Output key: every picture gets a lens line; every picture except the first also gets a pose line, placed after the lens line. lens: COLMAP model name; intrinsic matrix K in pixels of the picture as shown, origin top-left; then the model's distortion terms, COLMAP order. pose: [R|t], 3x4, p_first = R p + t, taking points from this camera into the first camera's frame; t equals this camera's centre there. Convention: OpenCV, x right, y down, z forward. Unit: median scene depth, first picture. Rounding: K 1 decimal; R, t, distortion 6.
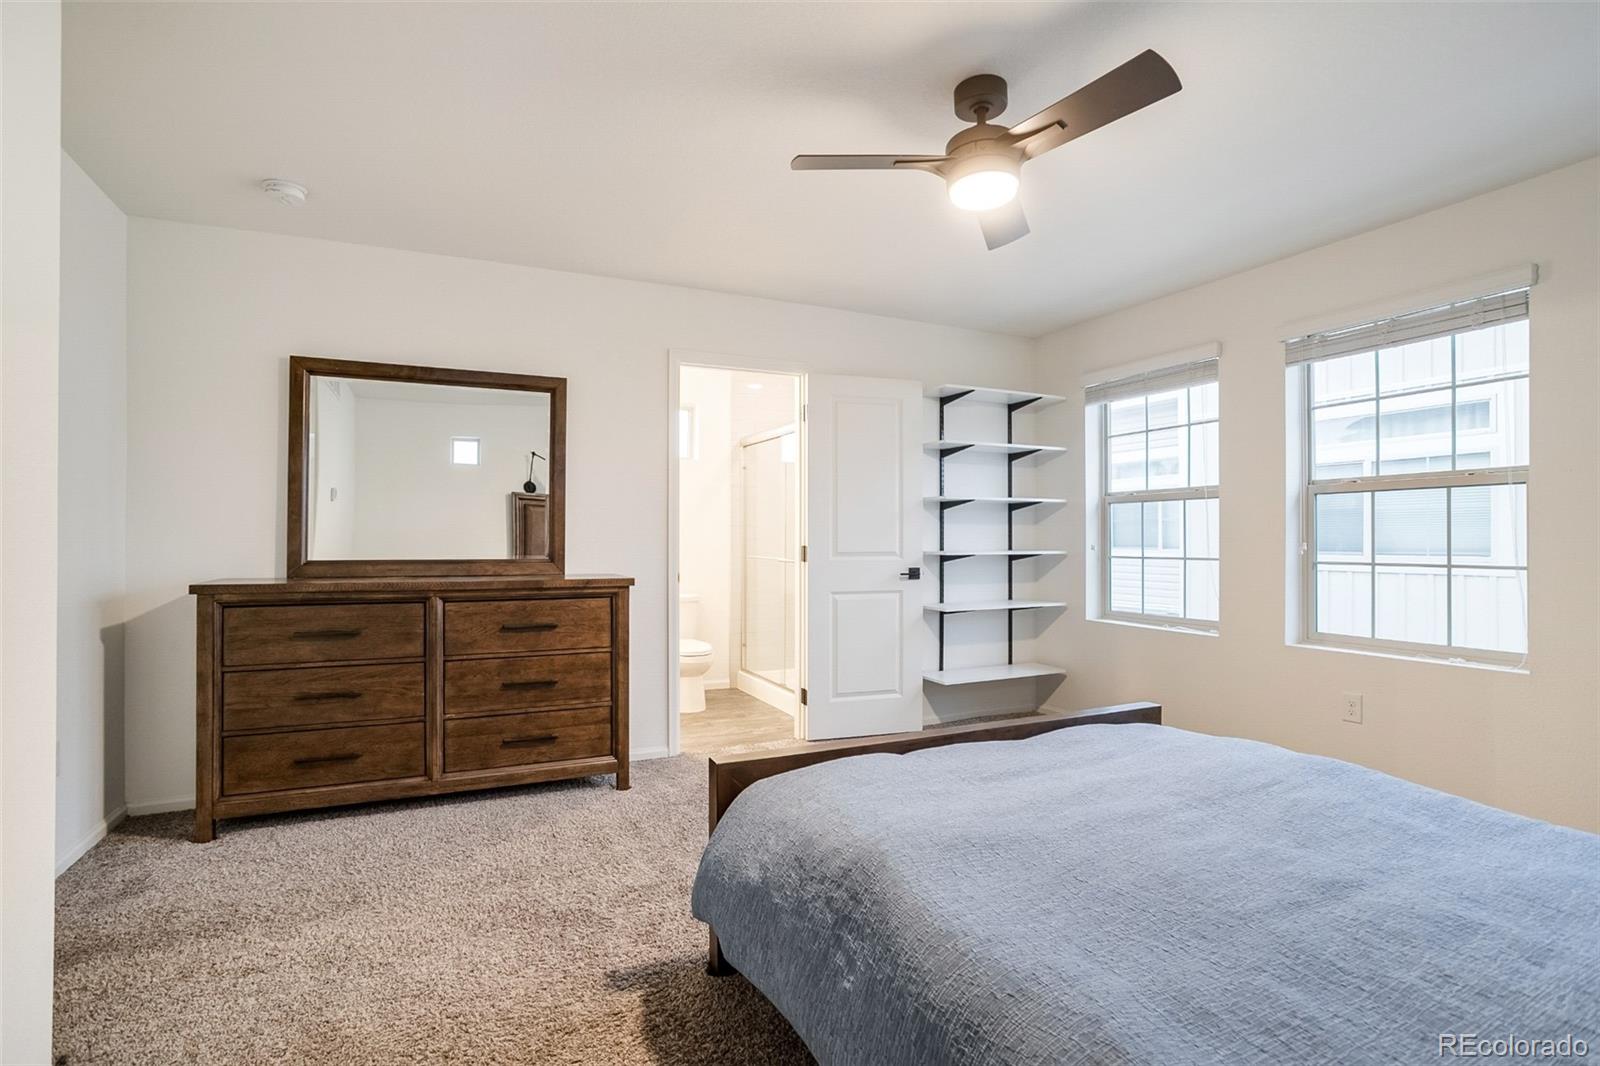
lens RADIAL K [[775.4, 0, 791.5], [0, 775.4, 530.8], [0, 0, 1]] dist [-0.032369, 0.004183]
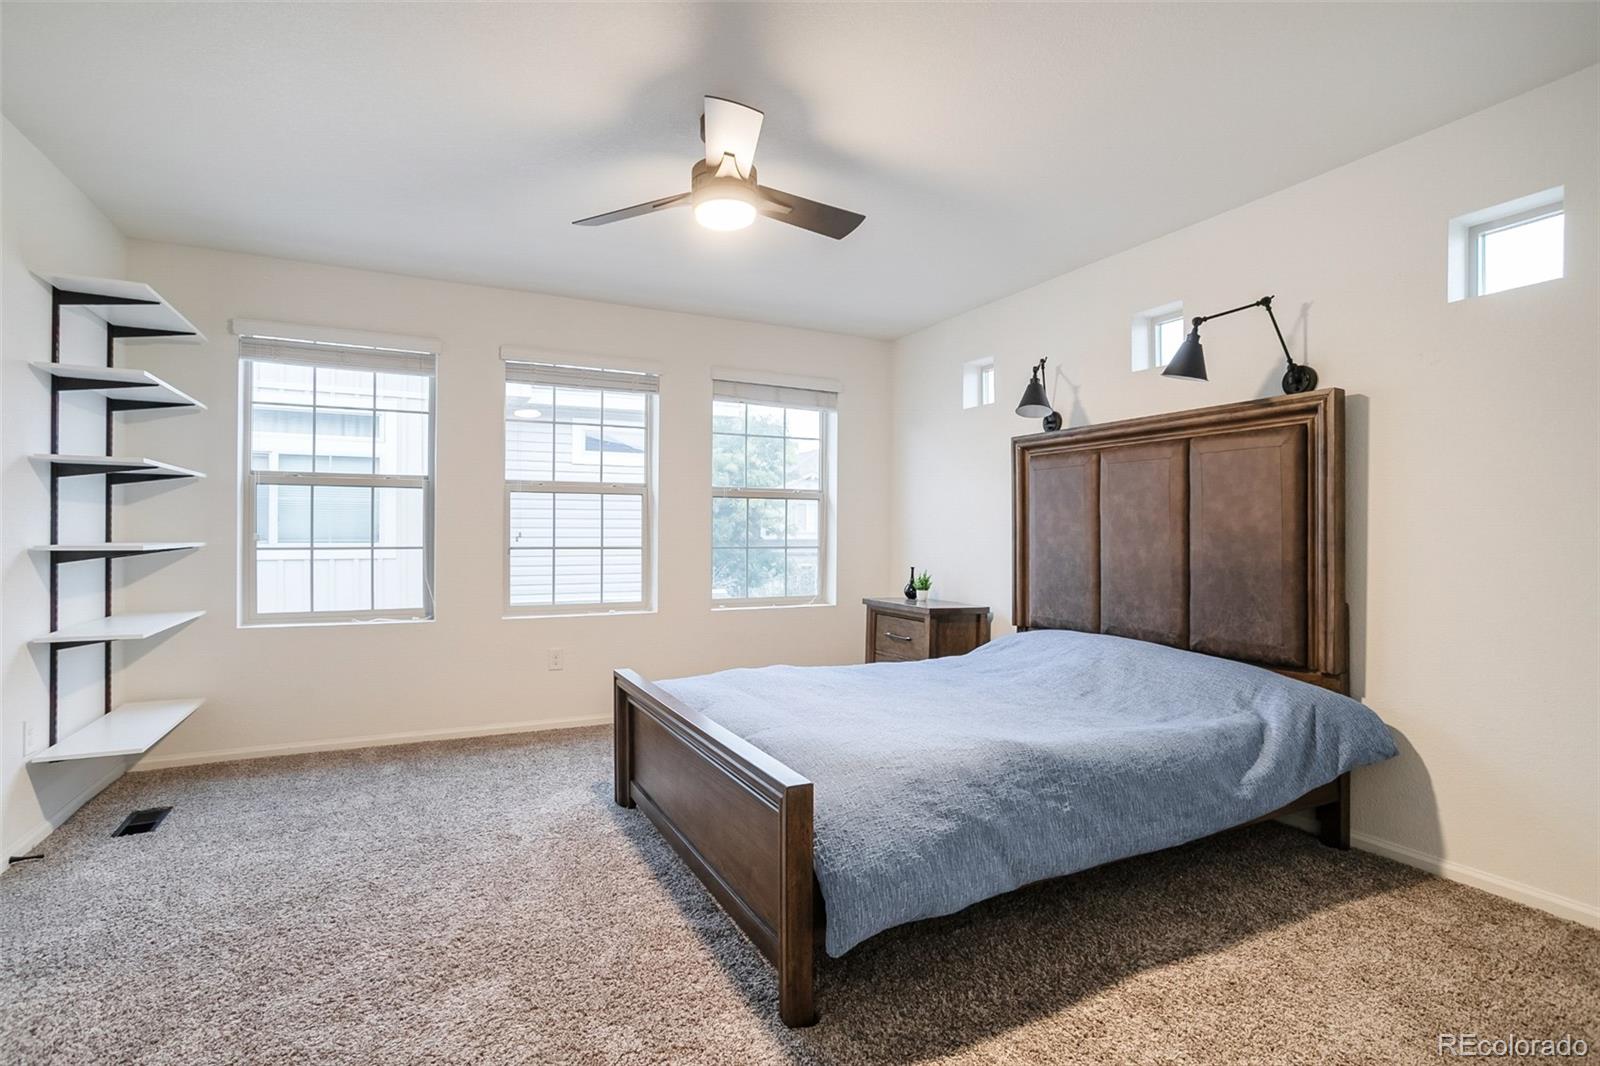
lens RADIAL K [[775.4, 0, 785.8], [0, 775.4, 534.7], [0, 0, 1]] dist [-0.032369, 0.004183]
pose [[-0.026453, -0.000803, 0.999650, -0.409151], [-0.014044, 0.999901, 0.000432, 0.010224], [-0.999551, -0.014028, -0.026461, 0.447935]]
